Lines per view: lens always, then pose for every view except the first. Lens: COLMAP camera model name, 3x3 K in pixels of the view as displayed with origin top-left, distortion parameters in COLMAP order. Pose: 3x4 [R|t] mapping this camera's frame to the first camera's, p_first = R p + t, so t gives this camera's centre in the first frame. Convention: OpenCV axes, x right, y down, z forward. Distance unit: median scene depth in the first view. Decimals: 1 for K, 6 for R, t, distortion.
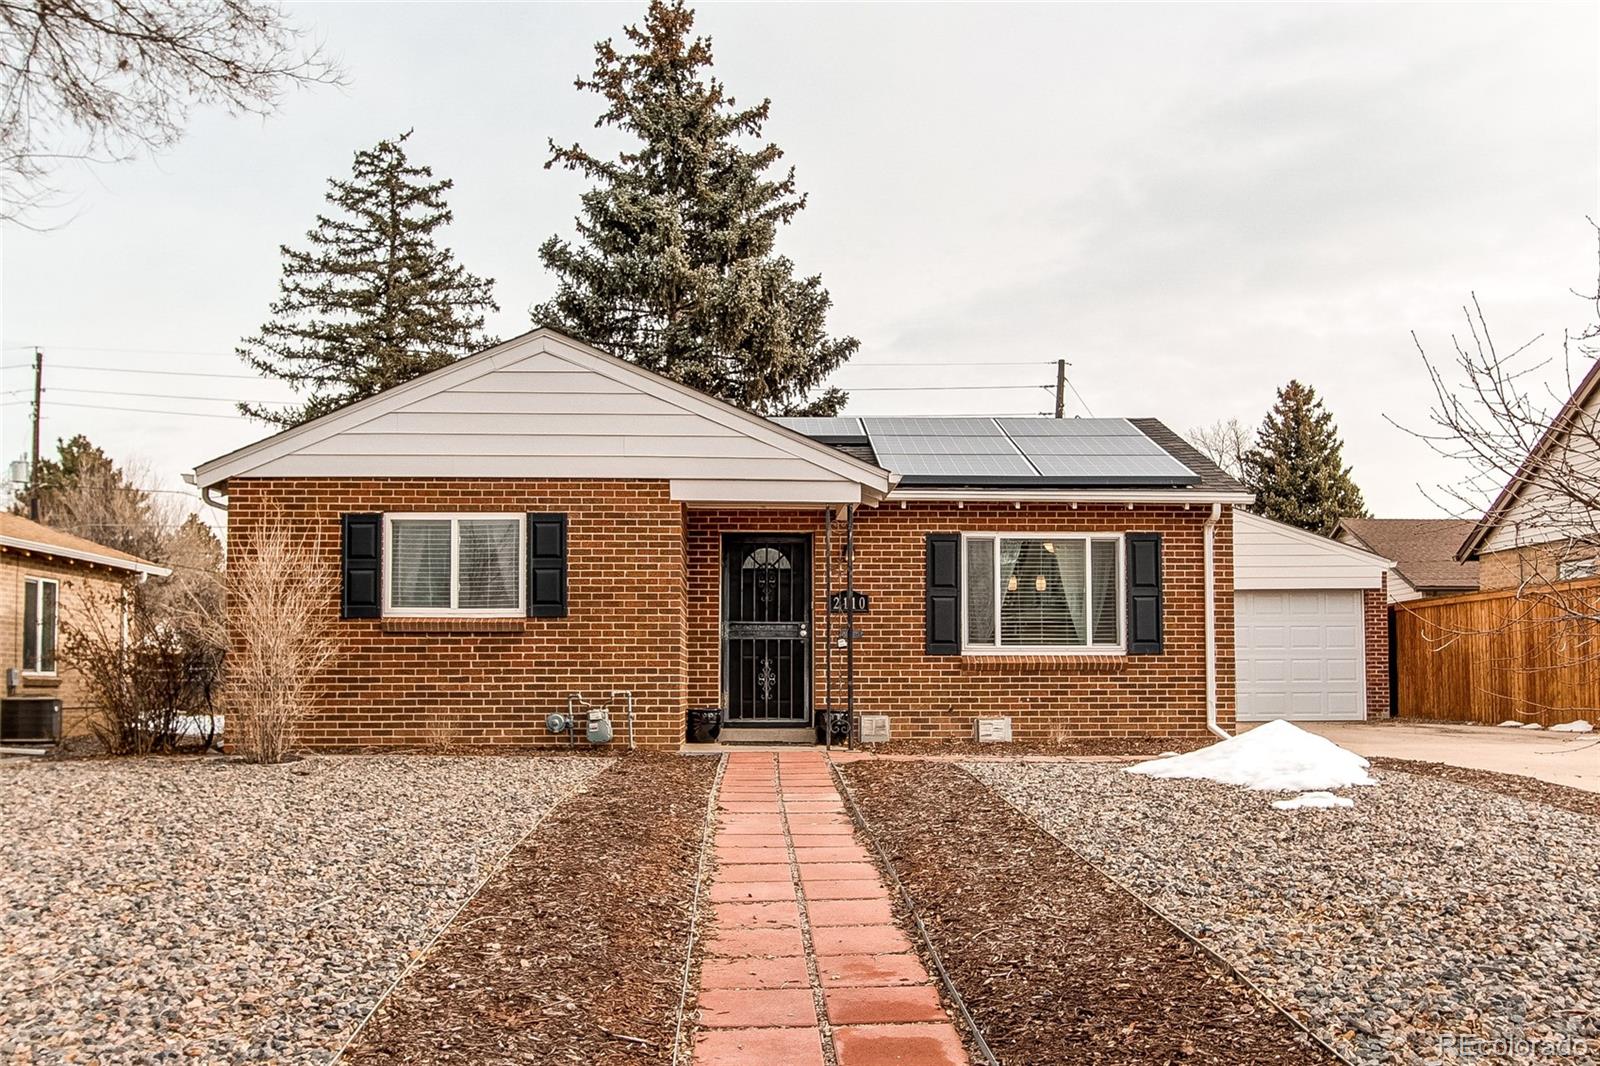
lens RADIAL K [[1753.7, 0, 800.0], [0, 1753.7, 532.6], [0, 0, 1]] dist [-0.020548, 0.000000]
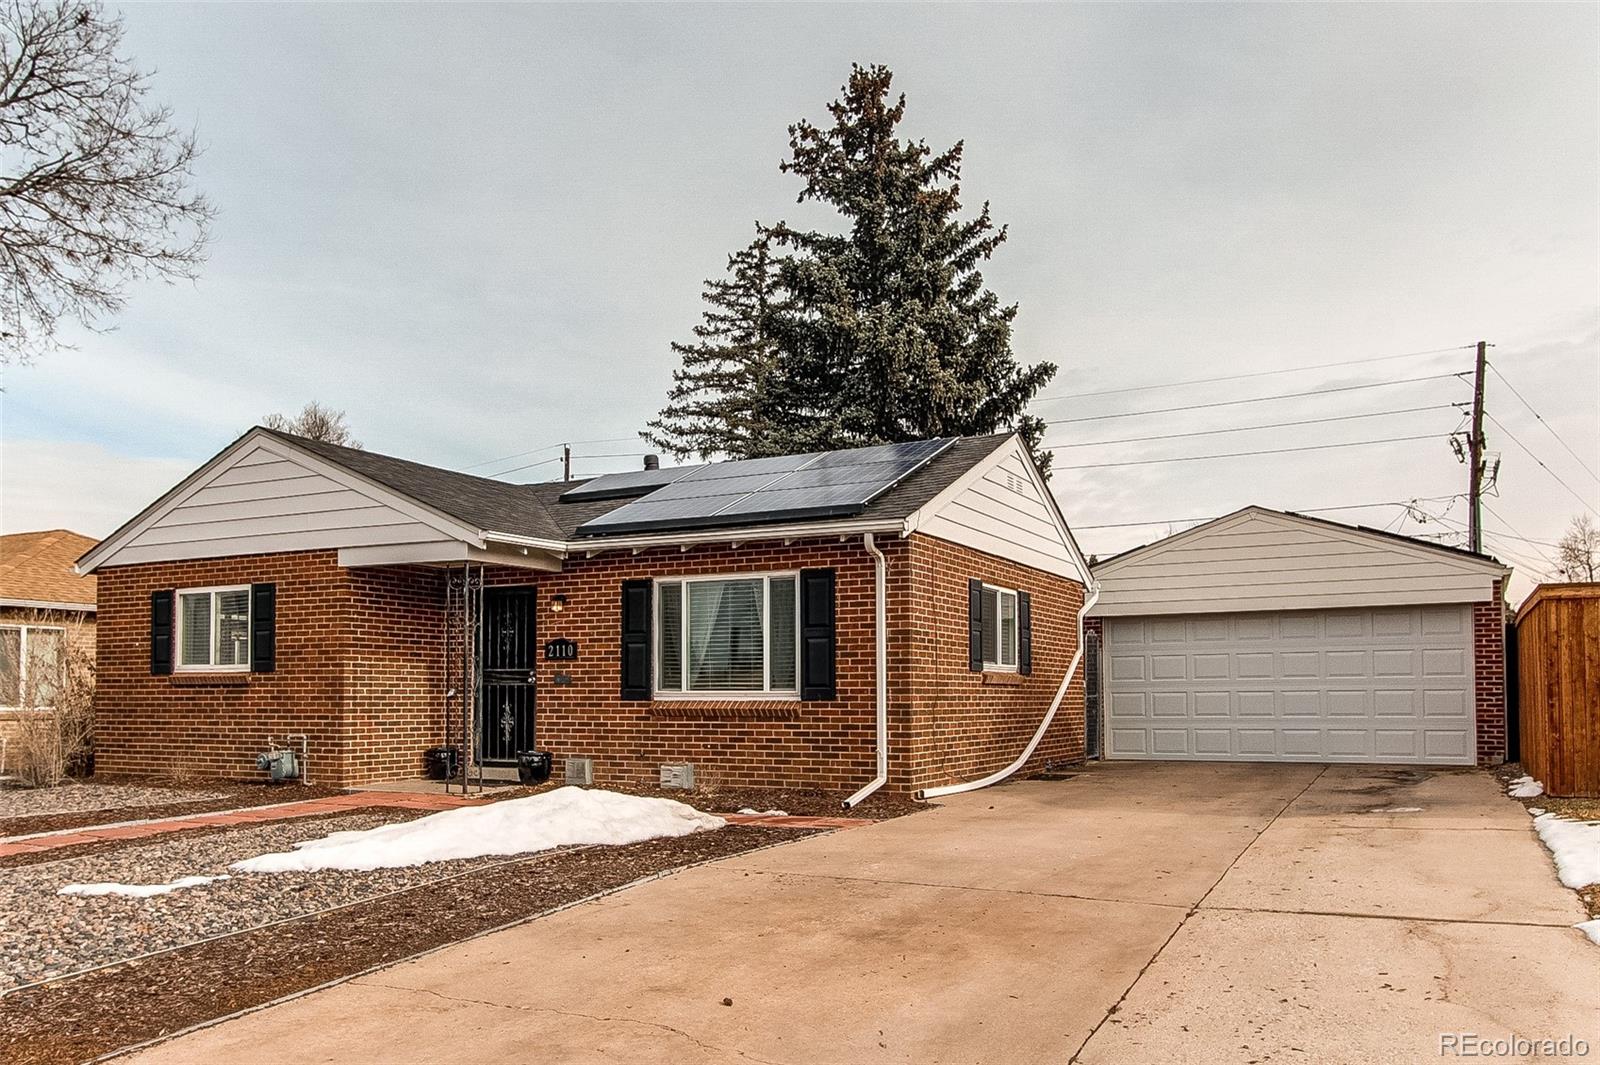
lens RADIAL K [[1524.0, 0, 804.2], [0, 1524.0, 568.8], [0, 0, 1]] dist [-0.020156, 0.000000]
pose [[0.800300, -0.047088, -0.597748, 0.677993], [0.054992, 0.998474, -0.005029, 0.003811], [0.597073, -0.028846, 0.801668, 0.350948]]
